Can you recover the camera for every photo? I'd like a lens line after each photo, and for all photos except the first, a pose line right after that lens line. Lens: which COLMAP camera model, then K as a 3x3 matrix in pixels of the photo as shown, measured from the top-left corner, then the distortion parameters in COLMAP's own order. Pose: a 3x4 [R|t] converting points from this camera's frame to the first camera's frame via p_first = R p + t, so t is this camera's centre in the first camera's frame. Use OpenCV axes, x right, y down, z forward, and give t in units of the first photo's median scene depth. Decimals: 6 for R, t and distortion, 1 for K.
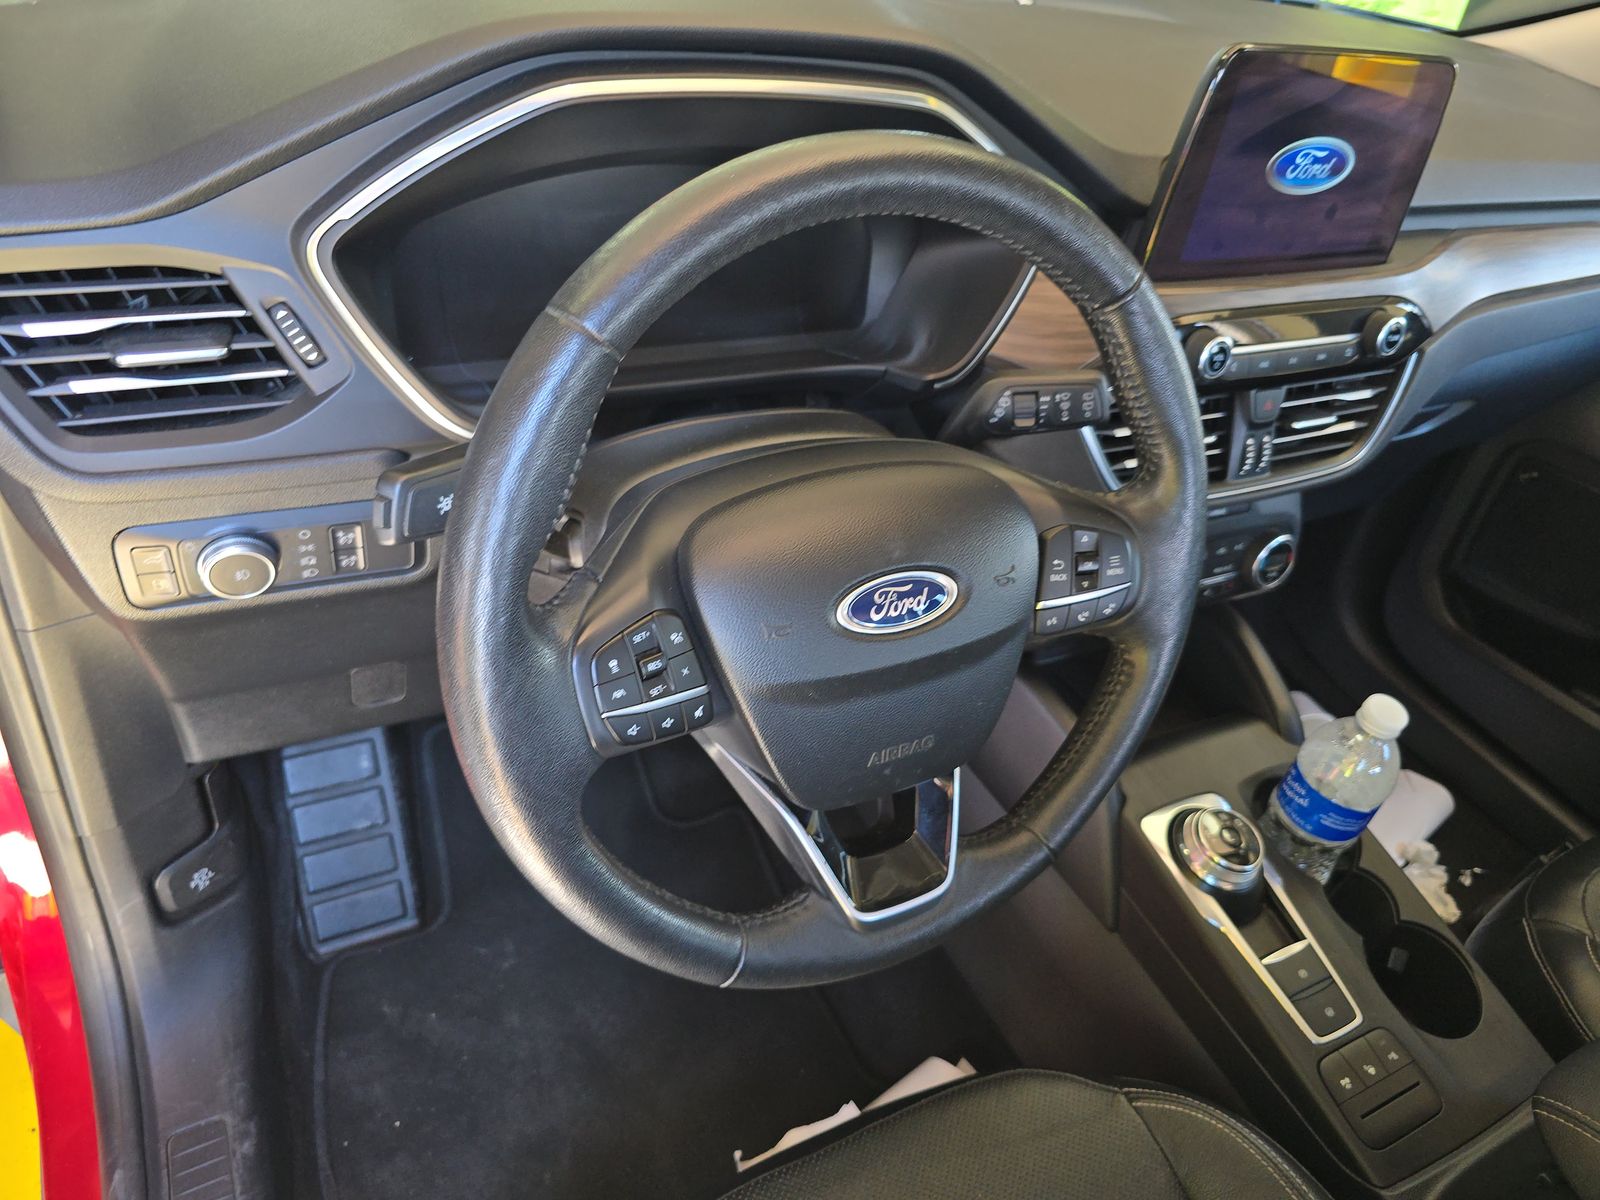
lens RADIAL K [[1078.6, 0, 809.7], [0, 1078.6, 599.3], [0, 0, 1]] dist [0.053129, -0.038825]
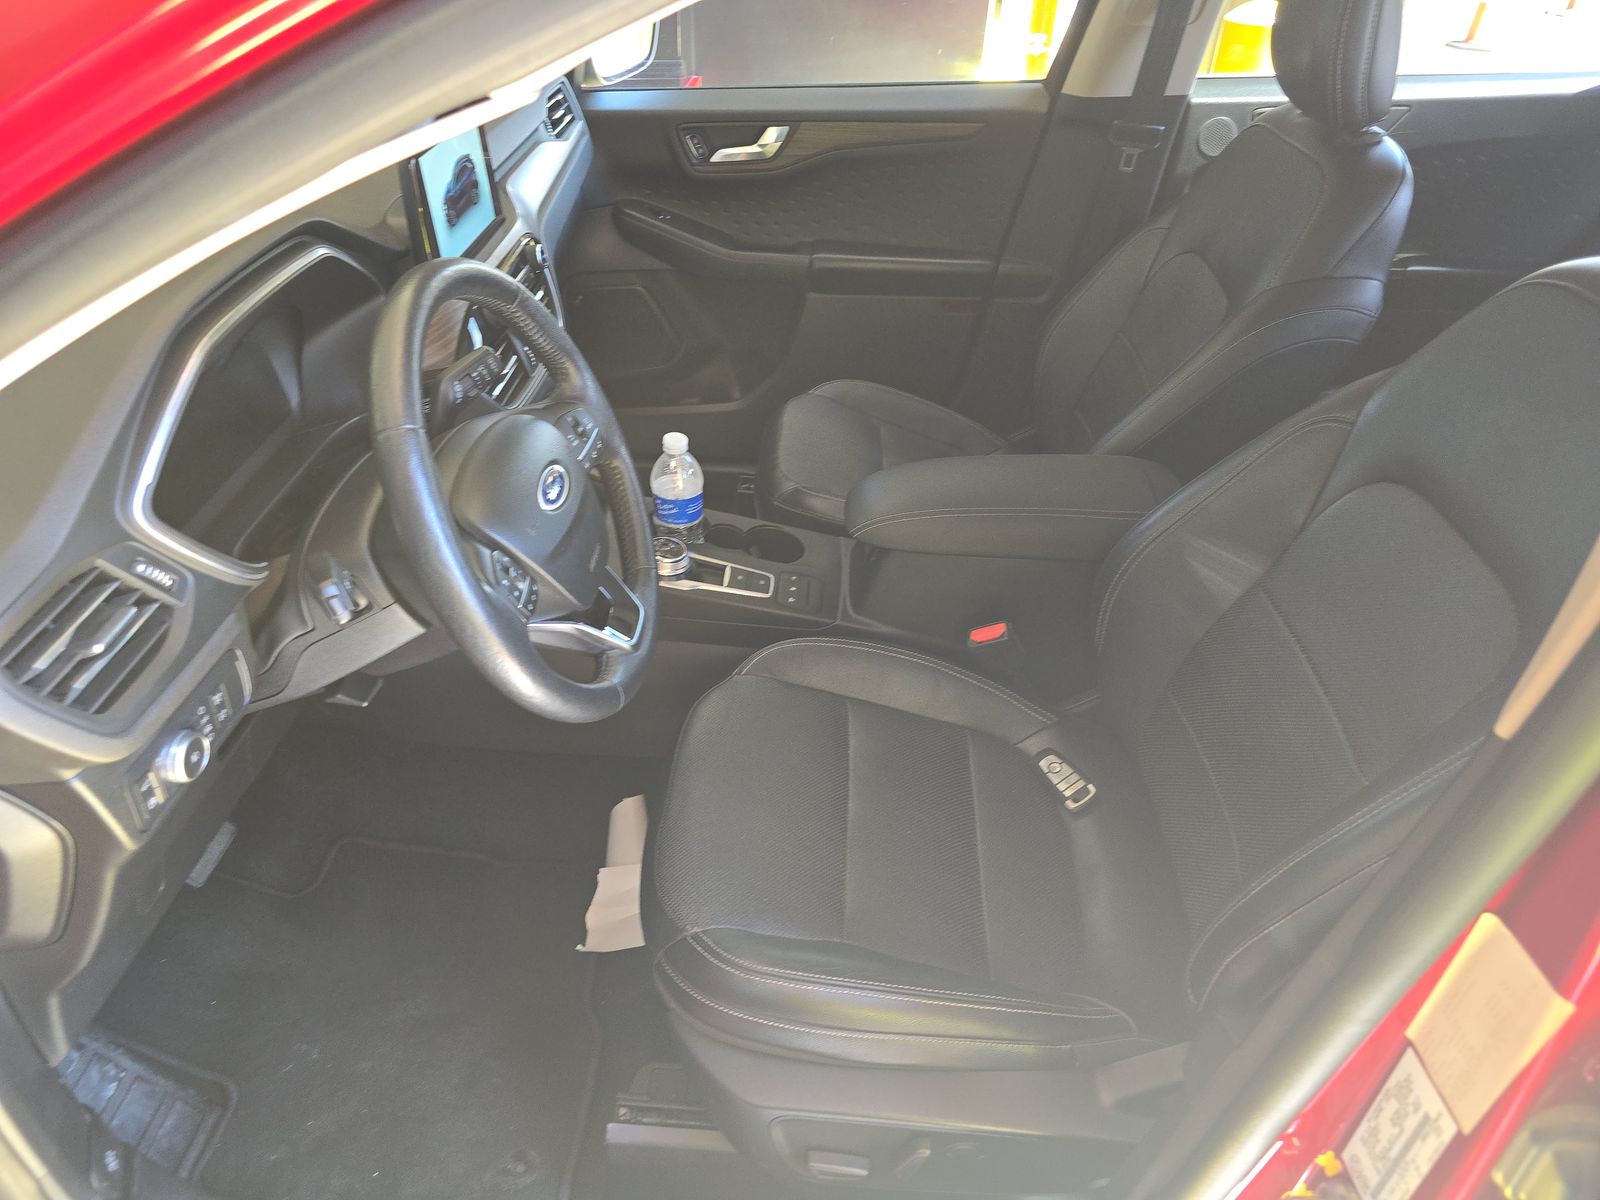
lens RADIAL K [[1078.6, 0, 809.7], [0, 1078.6, 599.3], [0, 0, 1]] dist [0.053129, -0.038825]
pose [[0.506034, -0.618575, 0.601078, -0.677173], [0.581064, 0.759506, 0.292430, -0.101132], [-0.637412, 0.201285, 0.743768, -0.460696]]
